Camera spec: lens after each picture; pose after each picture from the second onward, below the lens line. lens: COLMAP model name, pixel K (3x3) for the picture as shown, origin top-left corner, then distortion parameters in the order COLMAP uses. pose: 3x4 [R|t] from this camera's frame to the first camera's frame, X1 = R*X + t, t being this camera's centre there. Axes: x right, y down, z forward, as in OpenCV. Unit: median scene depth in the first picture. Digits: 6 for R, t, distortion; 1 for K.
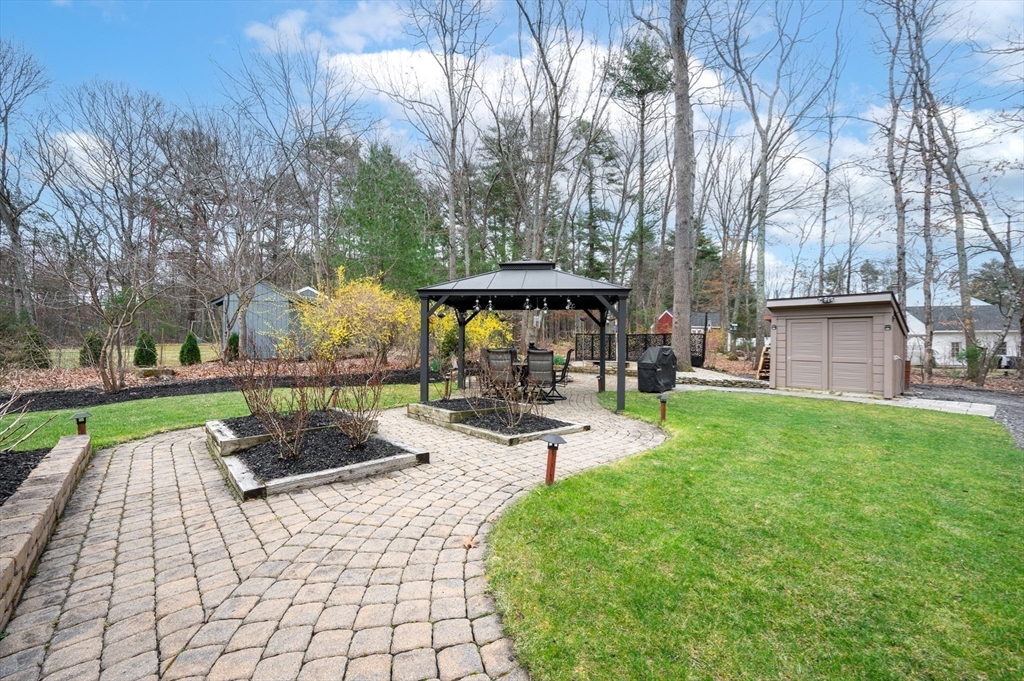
lens RADIAL K [[403.8, 0, 515.8], [0, 403.8, 339.3], [0, 0, 1]] dist [-0.001221, 0.000121]
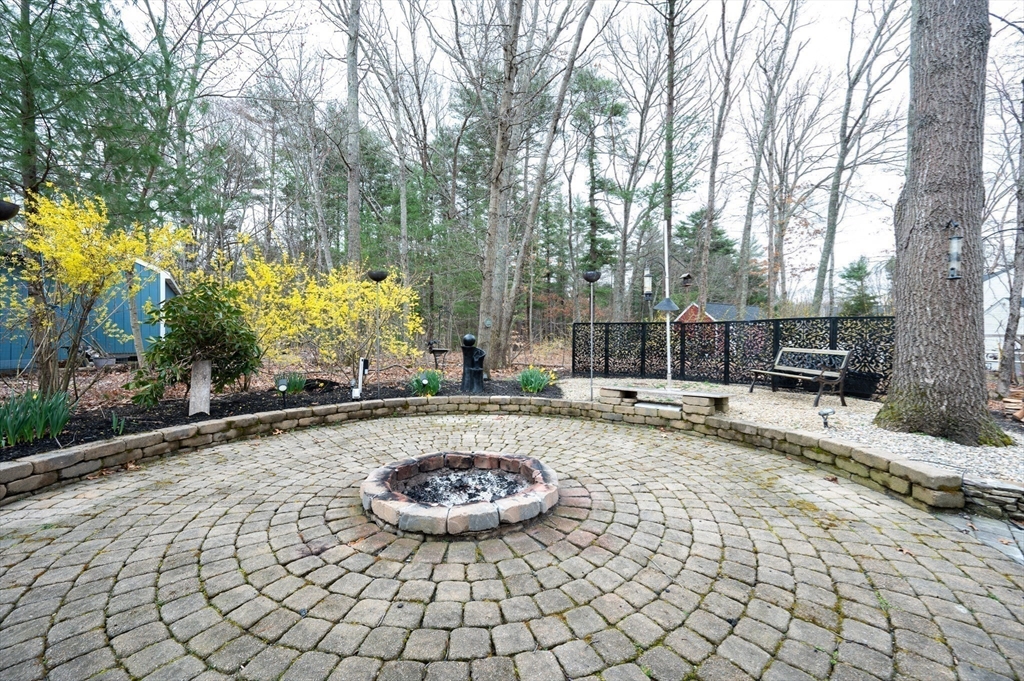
lens RADIAL K [[403.8, 0, 515.8], [0, 403.8, 339.3], [0, 0, 1]] dist [-0.001221, 0.000121]
pose [[0.999972, 0.002708, 0.007035, 0.030374], [-0.002651, 0.999964, -0.008000, 0.004060], [-0.007056, 0.007981, 0.999943, 0.205785]]
